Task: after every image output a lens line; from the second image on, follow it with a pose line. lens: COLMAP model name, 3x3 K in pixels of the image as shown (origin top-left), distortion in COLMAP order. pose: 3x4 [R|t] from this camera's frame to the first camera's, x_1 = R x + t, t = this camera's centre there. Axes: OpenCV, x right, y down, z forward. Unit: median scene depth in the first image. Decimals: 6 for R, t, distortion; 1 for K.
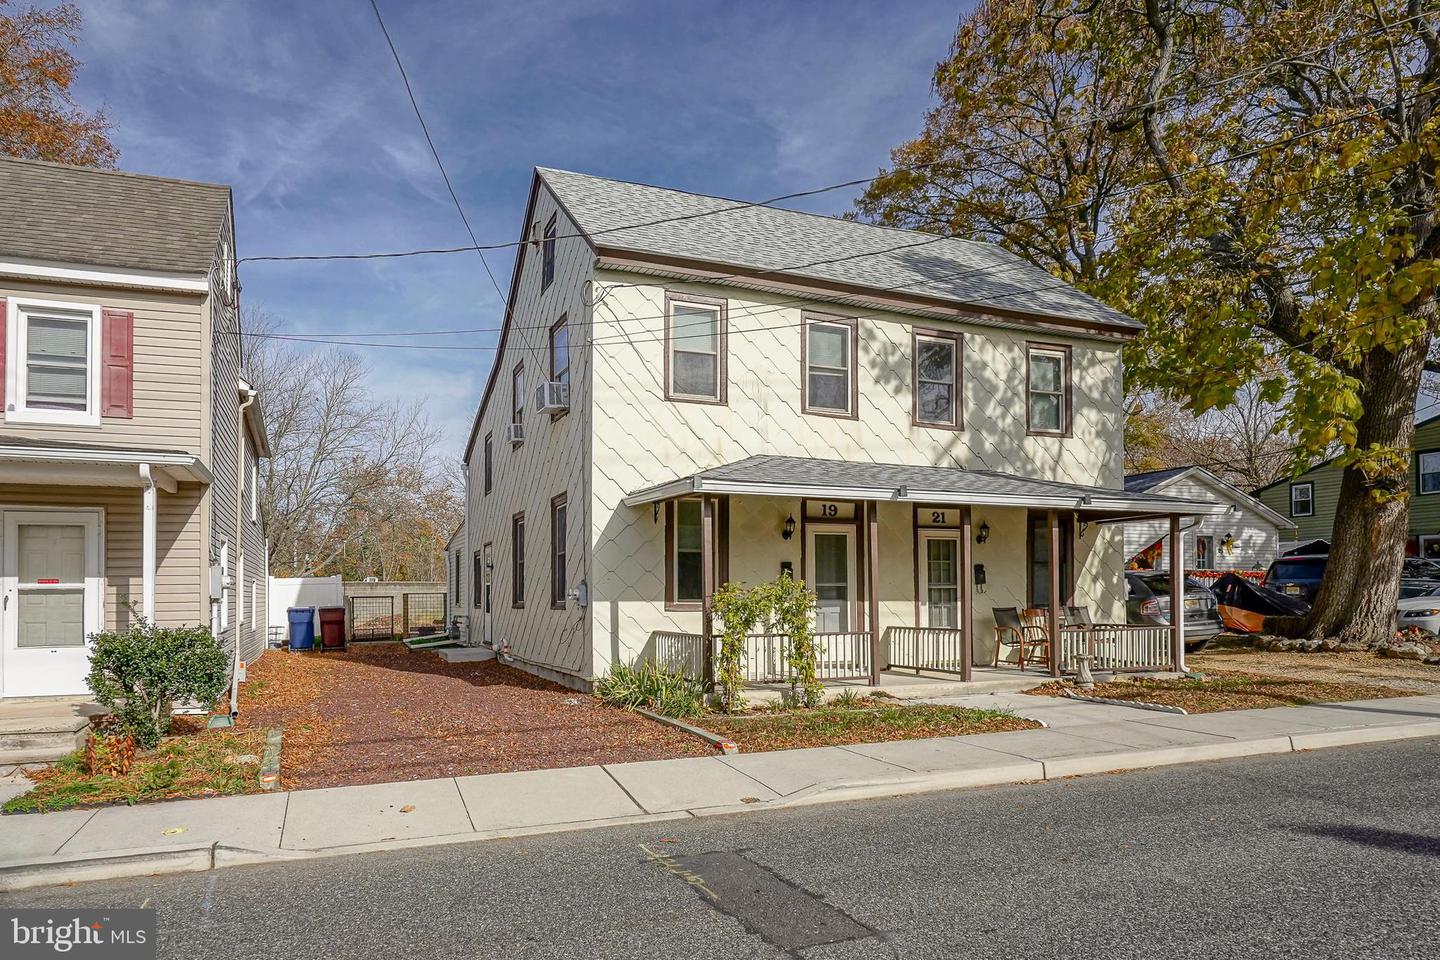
lens RADIAL K [[711.9, 0, 689.5], [0, 711.9, 483.5], [0, 0, 1]] dist [-0.003140, 0.000603]
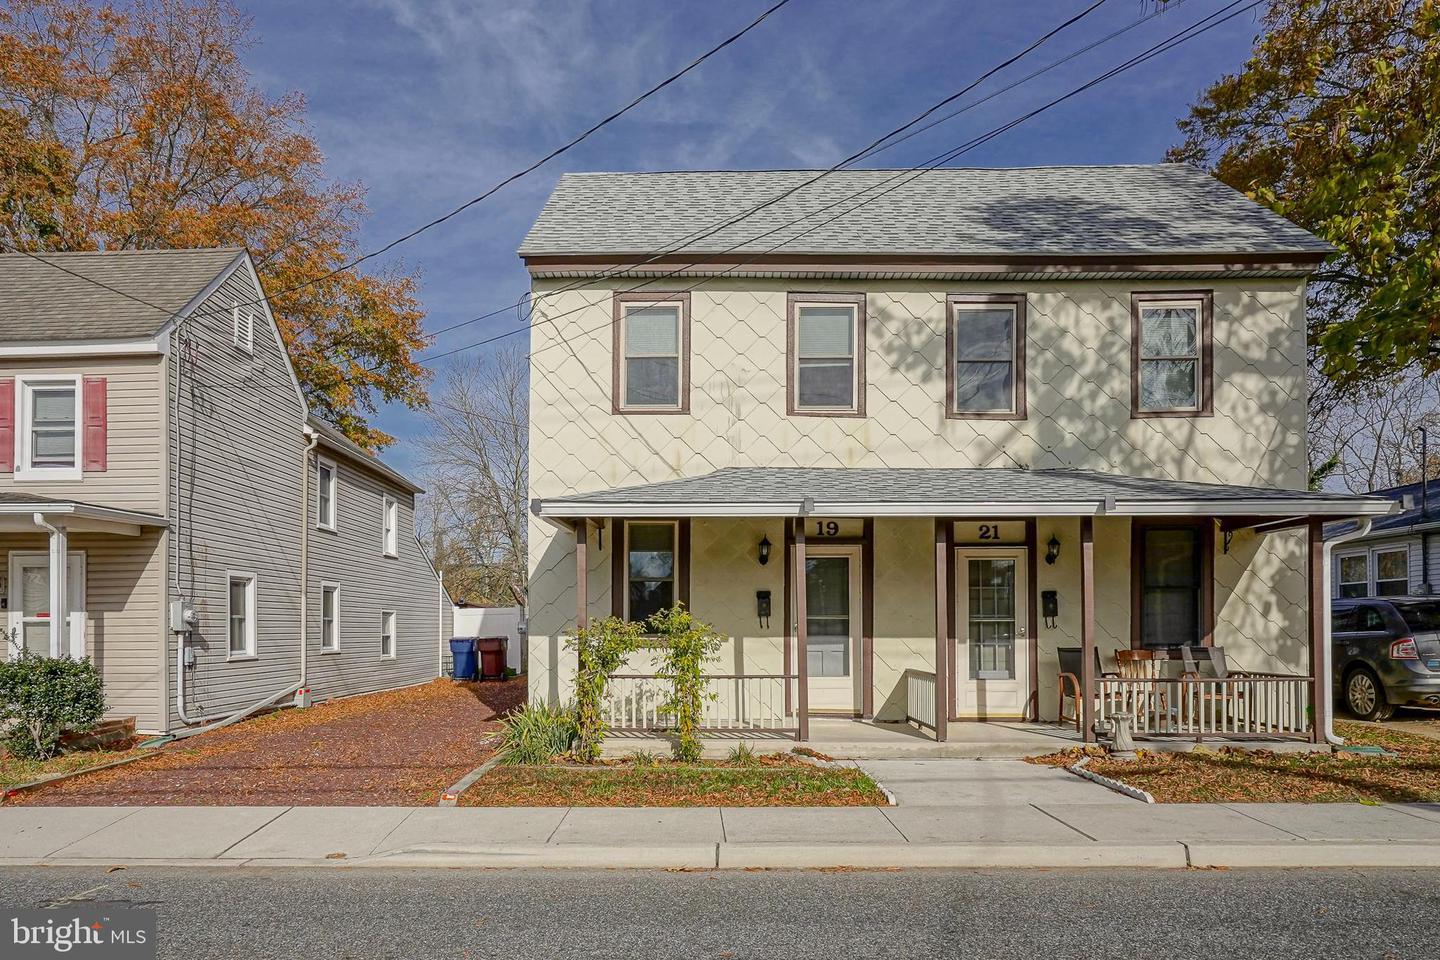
lens RADIAL K [[792.3, 0, 719.9], [0, 792.3, 509.2], [0, 0, 1]] dist [-0.001622, -0.000329]
pose [[0.947192, -0.042144, -0.317884, 0.361806], [0.045450, 0.998962, 0.002988, 0.006320], [0.317429, -0.017278, 0.948125, 0.076897]]
